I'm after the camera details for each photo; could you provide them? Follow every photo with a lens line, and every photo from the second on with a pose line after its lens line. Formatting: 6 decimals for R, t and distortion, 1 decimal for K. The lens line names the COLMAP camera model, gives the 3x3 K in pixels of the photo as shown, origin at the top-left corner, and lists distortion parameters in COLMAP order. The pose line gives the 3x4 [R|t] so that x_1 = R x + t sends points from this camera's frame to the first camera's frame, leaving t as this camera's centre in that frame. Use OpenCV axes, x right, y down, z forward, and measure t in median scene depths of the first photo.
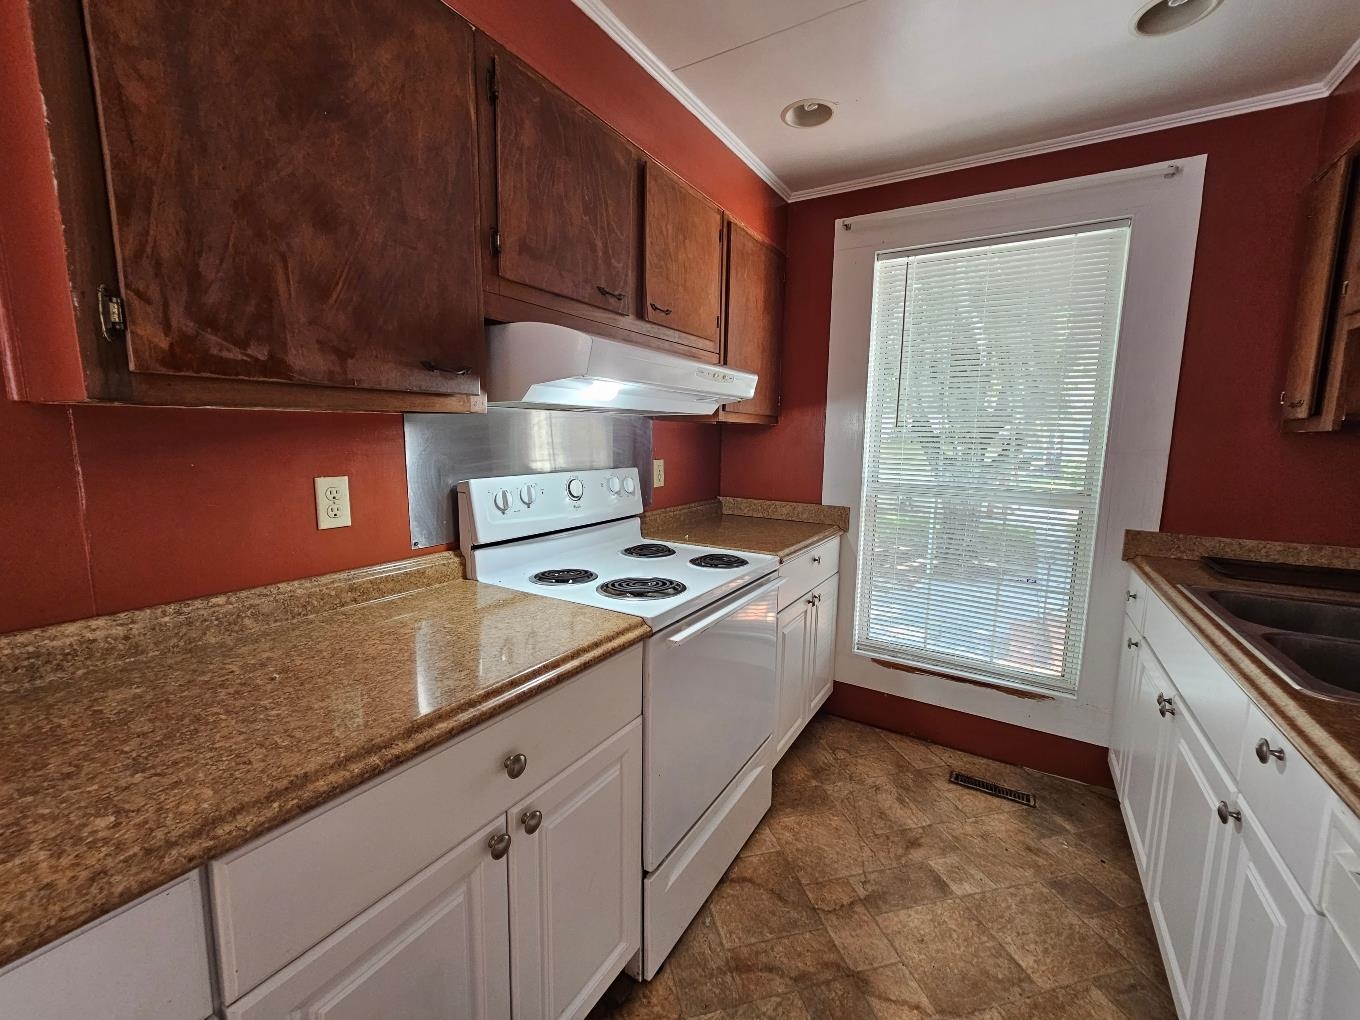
lens RADIAL K [[558.9, 0, 680.9], [0, 558.9, 509.6], [0, 0, 1]] dist [0.003671, -0.000964]
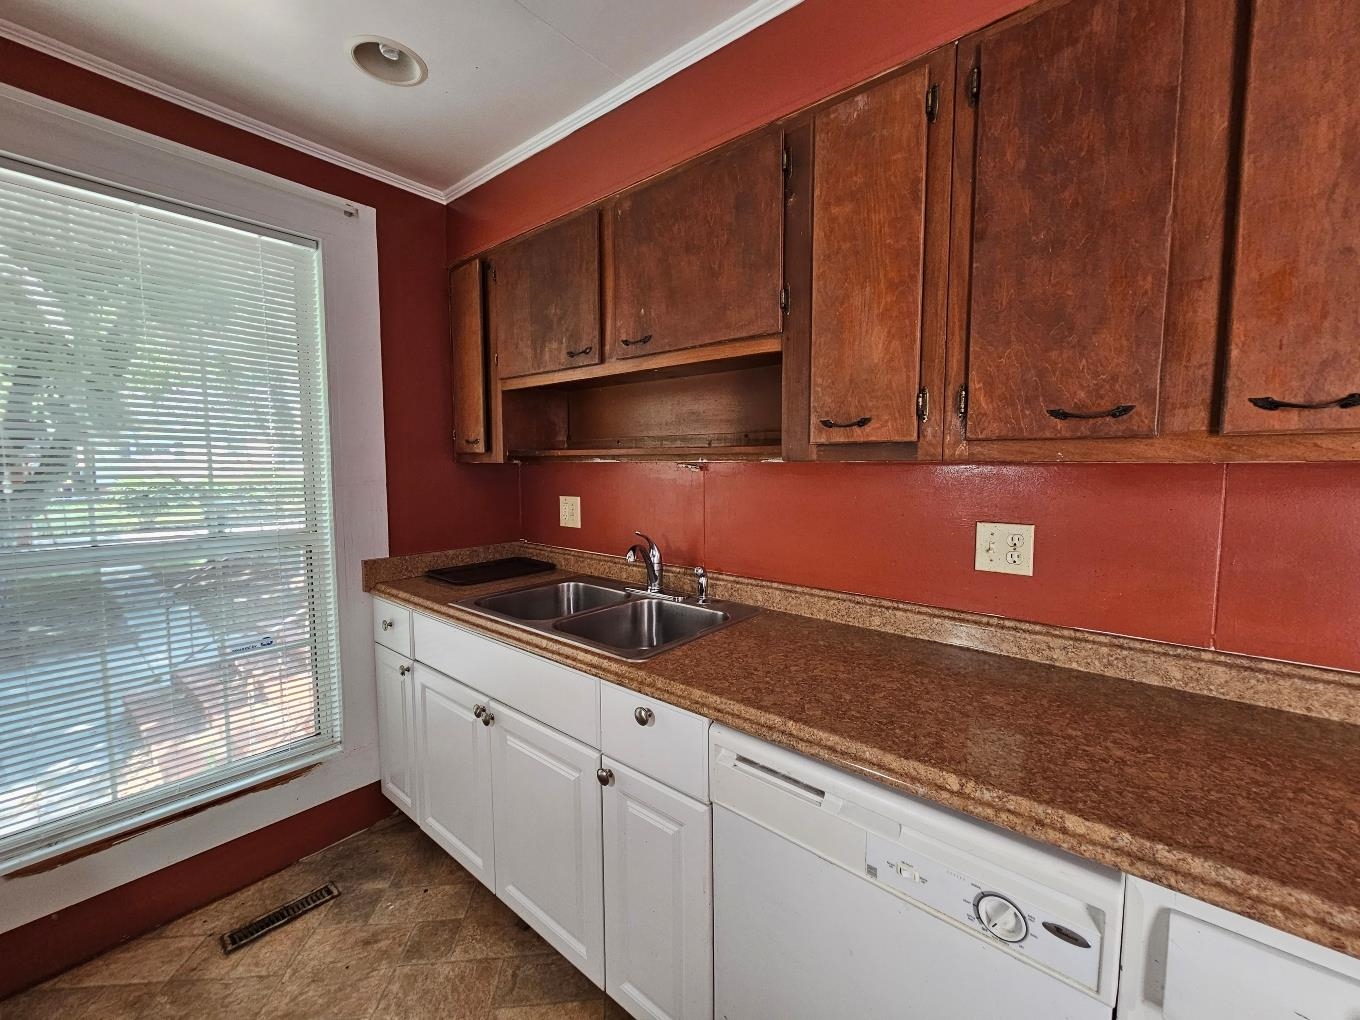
lens RADIAL K [[558.9, 0, 699.7], [0, 558.9, 505.2], [0, 0, 1]] dist [0.003671, -0.000964]
pose [[0.147366, -0.103013, 0.983703, -0.083684], [0.130439, 0.987899, 0.083912, -0.068426], [-0.980443, 0.115947, 0.159020, 0.249952]]
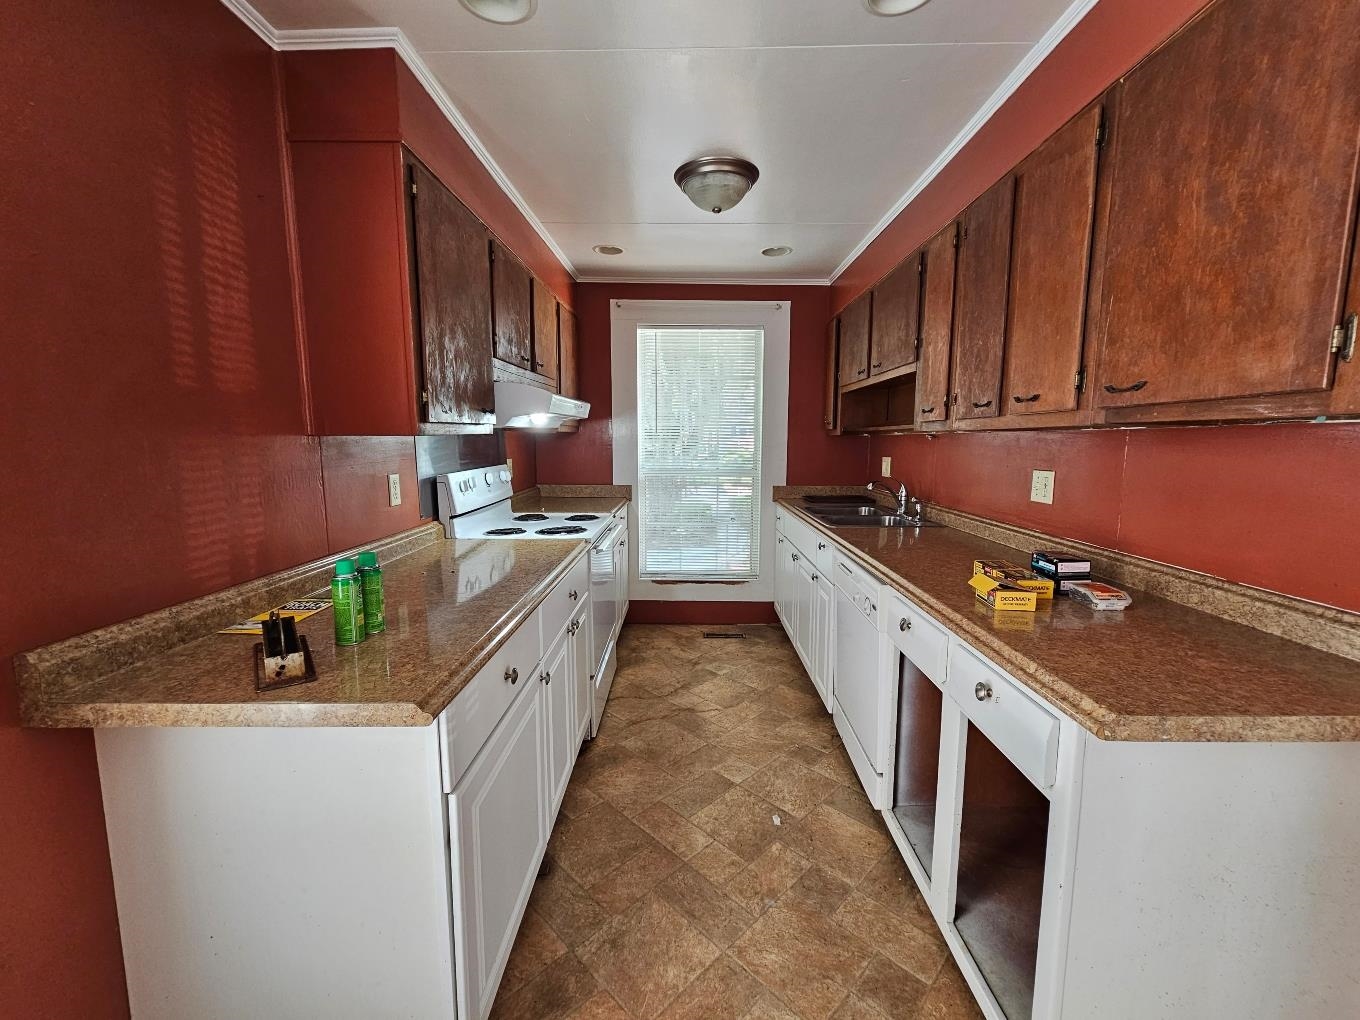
lens RADIAL K [[558.9, 0, 681.0], [0, 558.9, 509.7], [0, 0, 1]] dist [0.003671, -0.000964]
pose [[0.861436, -0.081212, 0.501331, -0.460912], [0.078646, 0.996556, 0.026298, 0.042442], [-0.501740, 0.016774, 0.864856, -0.516884]]
